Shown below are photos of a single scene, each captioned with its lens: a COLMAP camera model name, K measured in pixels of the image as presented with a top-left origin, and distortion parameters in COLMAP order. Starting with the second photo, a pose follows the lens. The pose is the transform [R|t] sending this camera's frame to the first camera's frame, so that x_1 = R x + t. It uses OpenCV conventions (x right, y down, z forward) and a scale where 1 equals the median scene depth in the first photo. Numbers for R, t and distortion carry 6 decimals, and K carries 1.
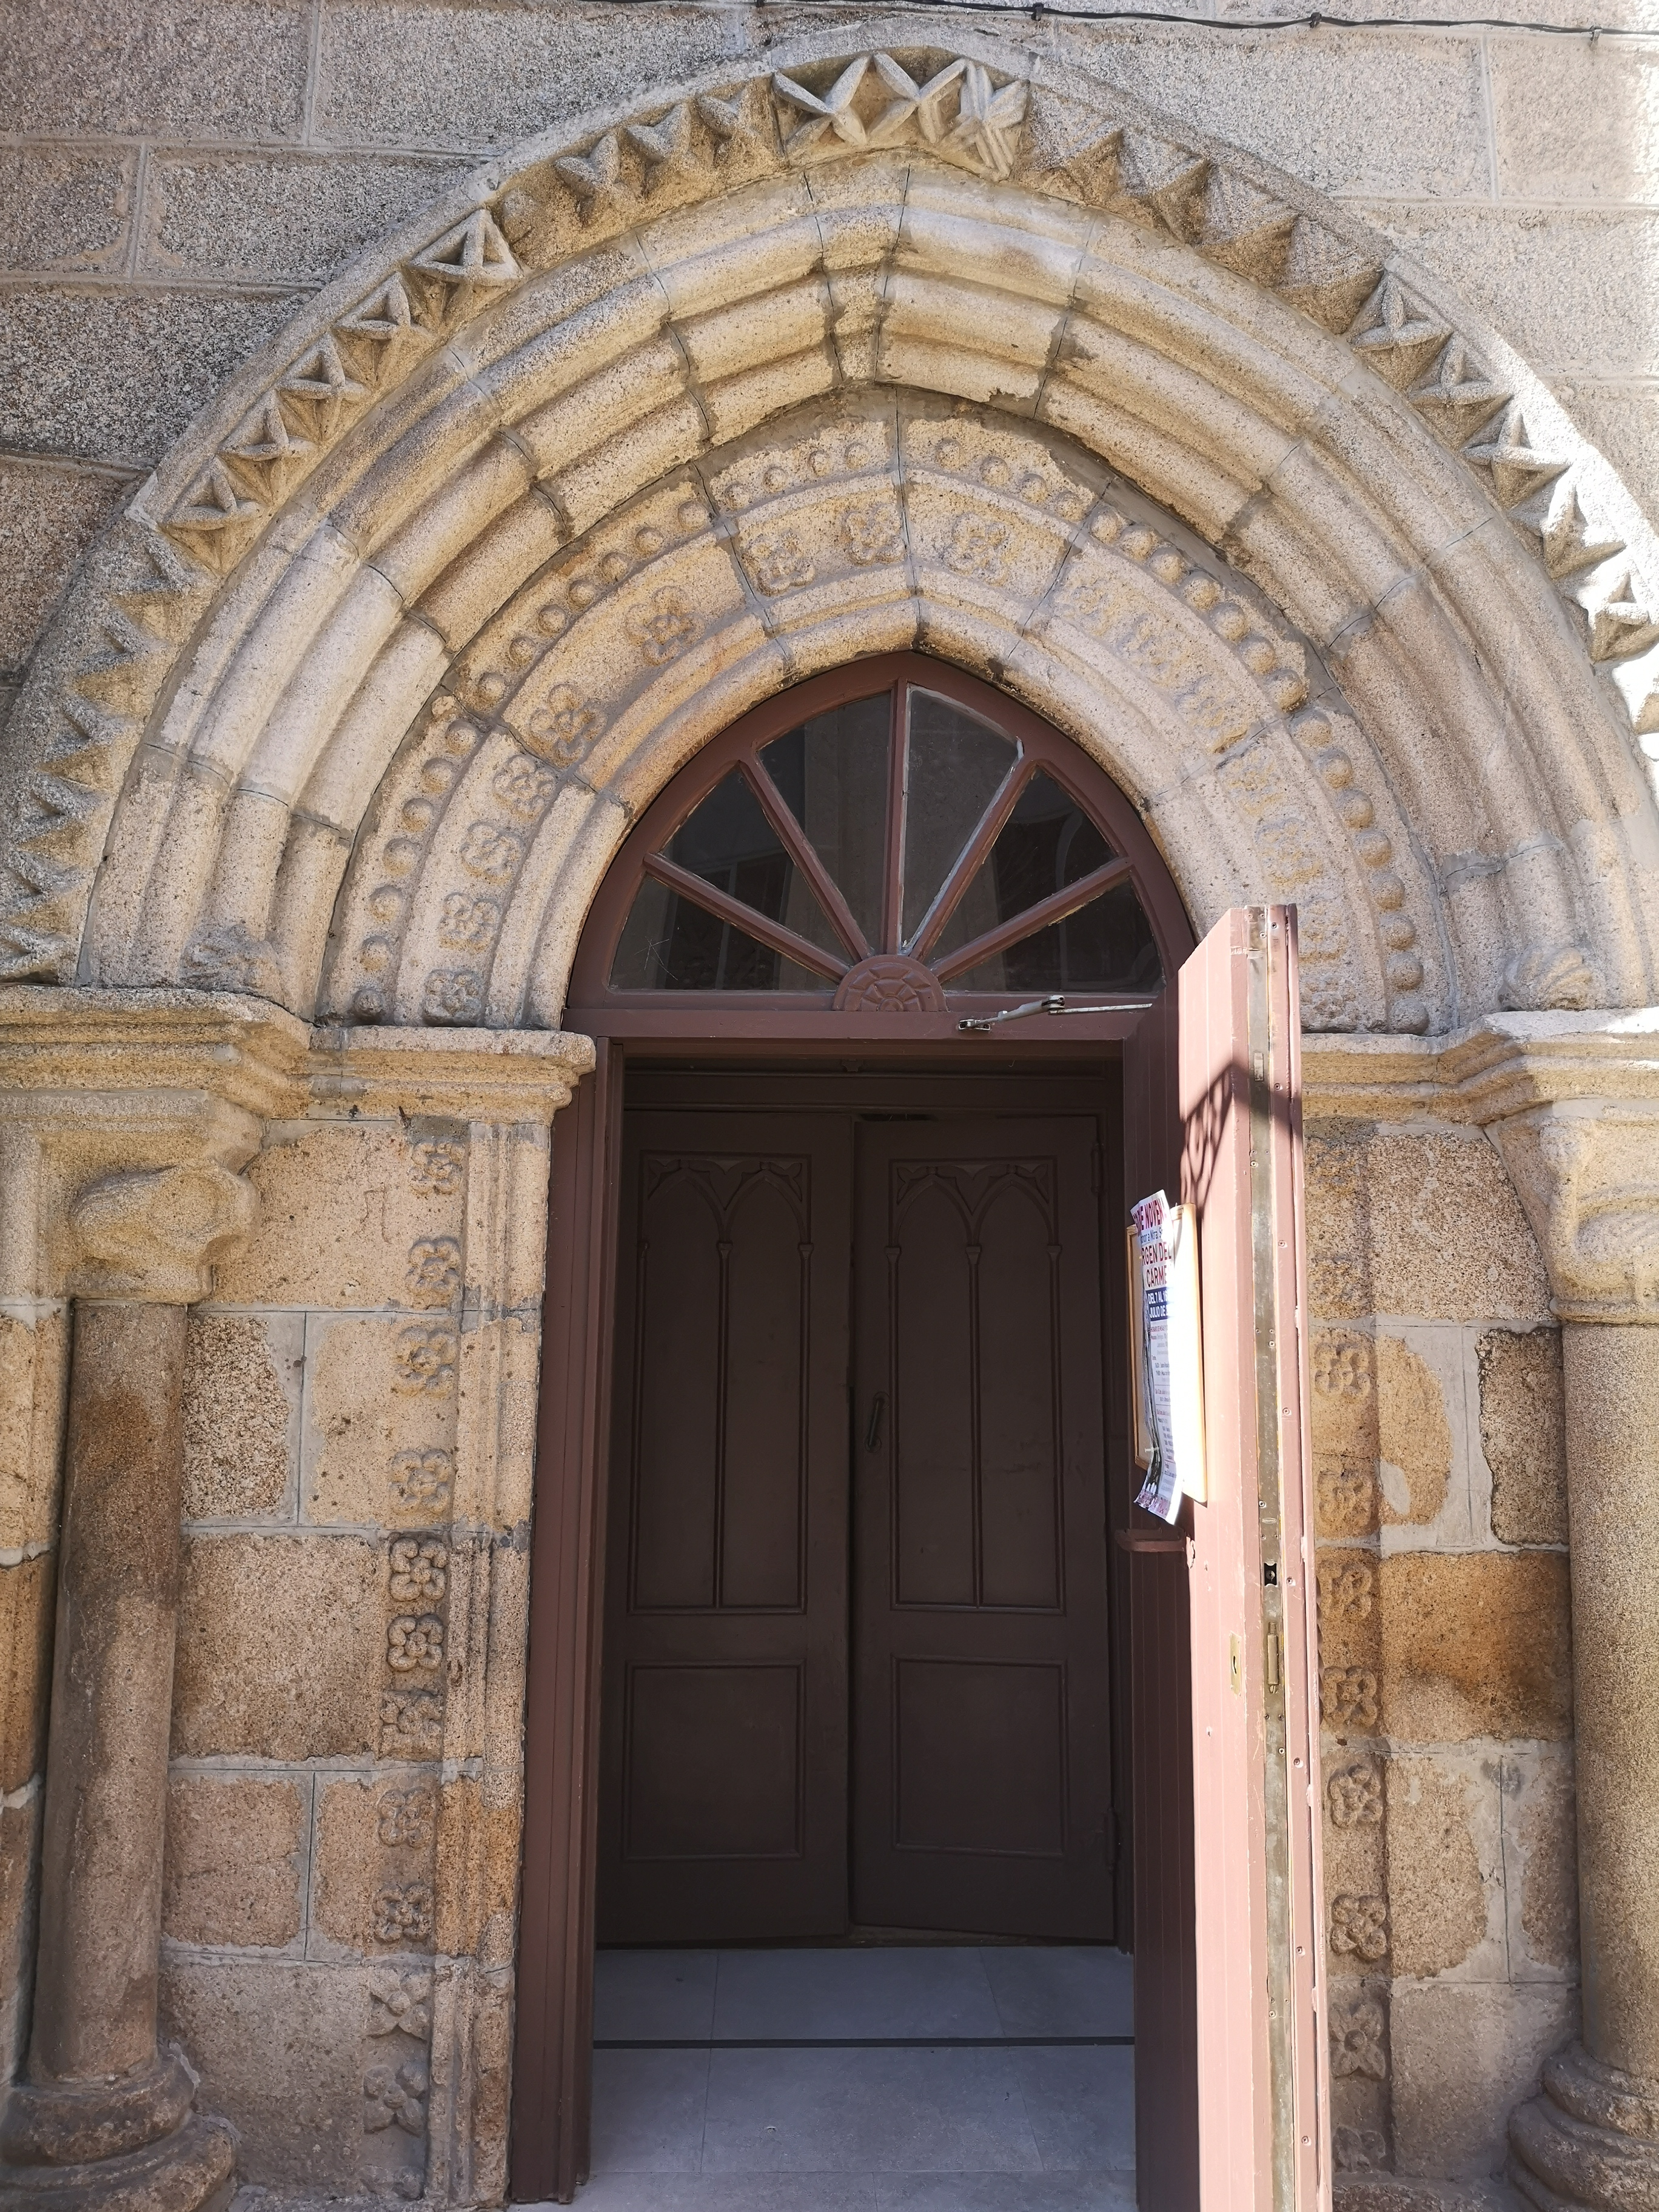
lens RADIAL K [[1744.1, 0, 829.5], [0, 1744.1, 1106.0], [0, 0, 1]] dist [0.032915, -0.047431]
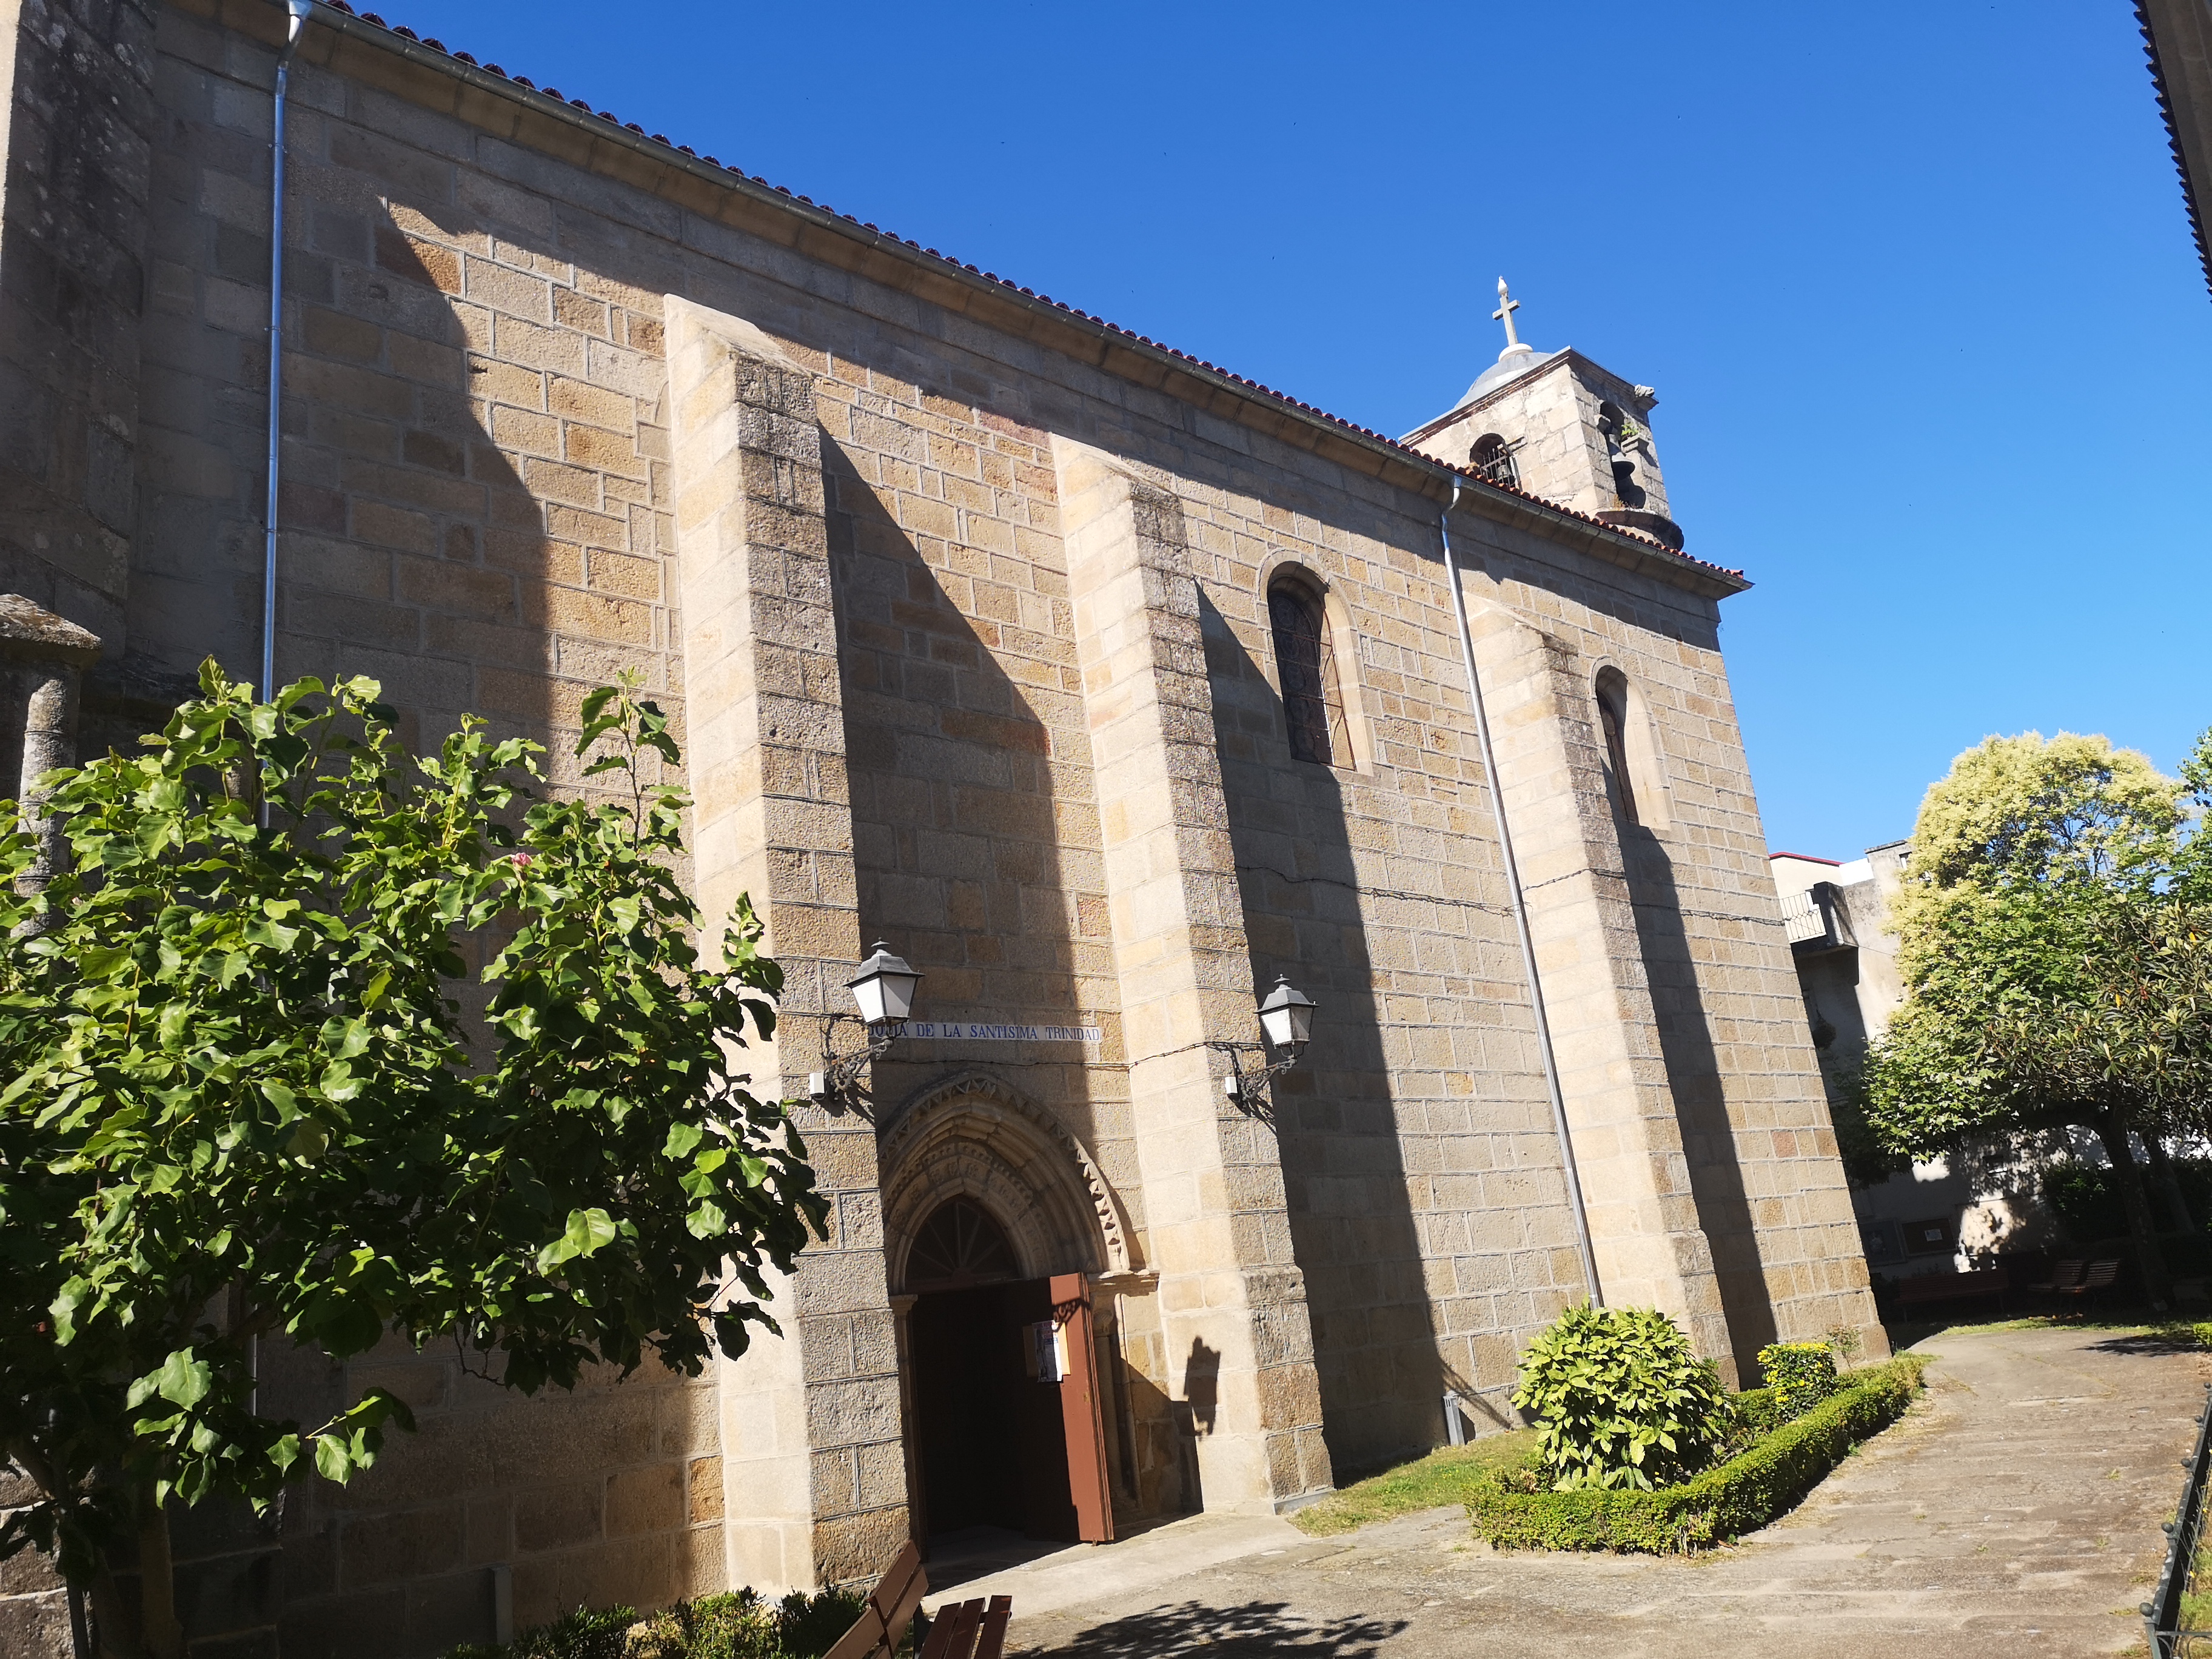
lens RADIAL K [[1744.1, 0, 1106.0], [0, 1744.1, 829.5], [0, 0, 1]] dist [0.032915, -0.047431]
pose [[0.755434, 0.078379, 0.650520, -2.714382], [0.035902, 0.986377, -0.160538, -0.469001], [-0.654240, 0.144630, 0.742329, -2.742167]]
